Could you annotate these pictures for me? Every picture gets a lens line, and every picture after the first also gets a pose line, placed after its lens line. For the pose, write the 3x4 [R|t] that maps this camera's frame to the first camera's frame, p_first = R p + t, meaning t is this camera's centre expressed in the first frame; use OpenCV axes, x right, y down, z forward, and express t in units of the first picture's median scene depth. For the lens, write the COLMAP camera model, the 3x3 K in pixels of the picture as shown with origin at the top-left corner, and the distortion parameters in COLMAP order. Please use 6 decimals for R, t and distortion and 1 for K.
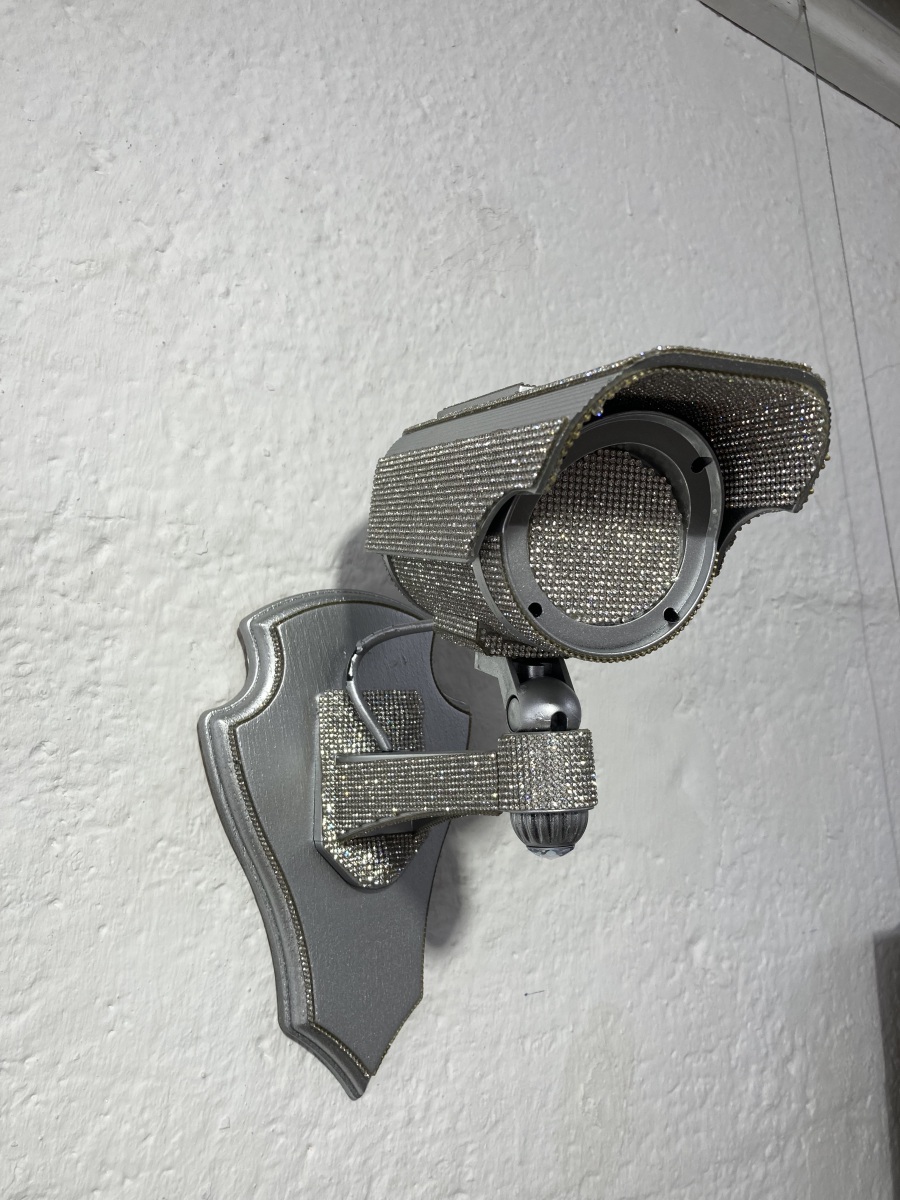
lens RADIAL K [[988.1, 0, 456.2], [0, 988.1, 588.6], [0, 0, 1]] dist [0.021898, -0.036068]
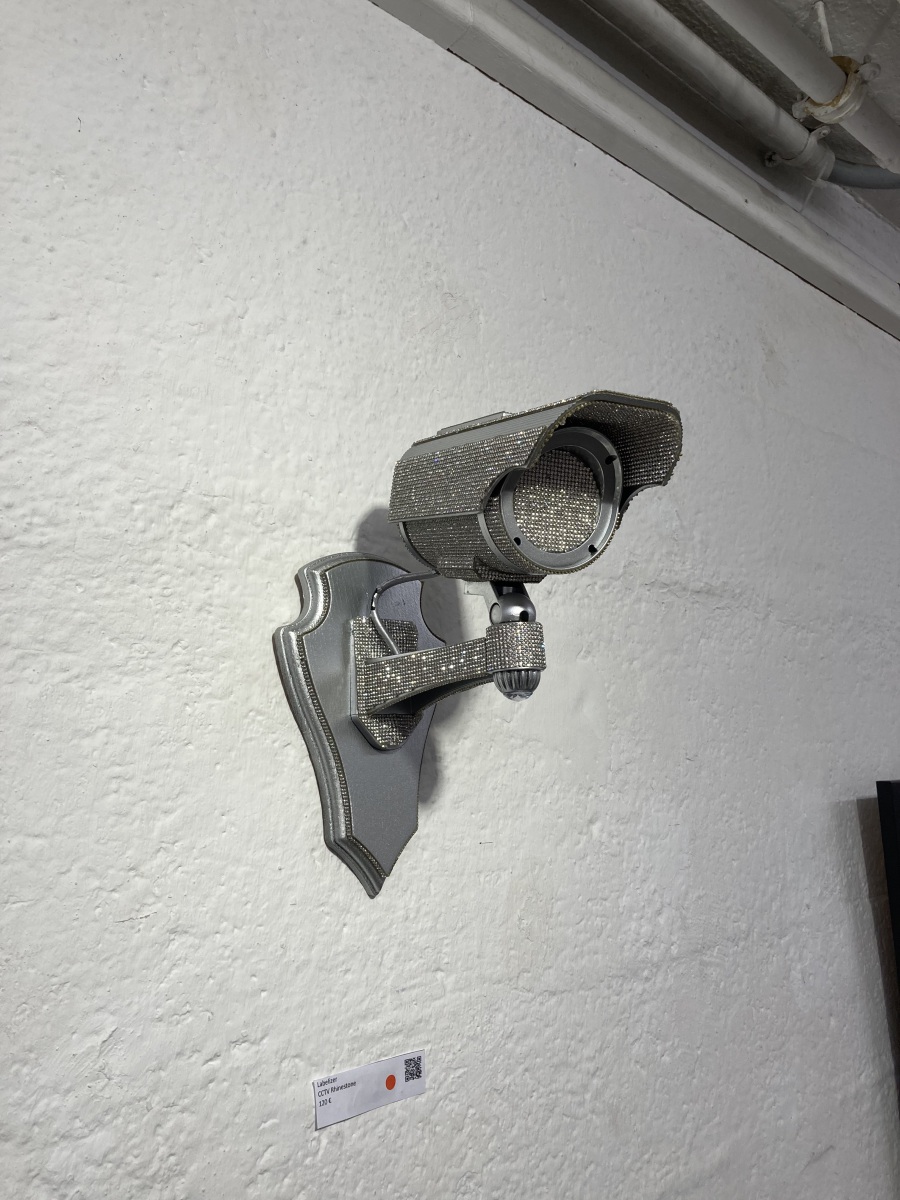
lens RADIAL K [[988.1, 0, 441.4], [0, 988.1, 601.5], [0, 0, 1]] dist [0.021898, -0.036068]
pose [[0.993750, 0.008733, 0.111289, -0.158282], [-0.004585, 0.999287, -0.037475, 0.125585], [-0.111537, 0.036730, 0.993081, -0.451825]]
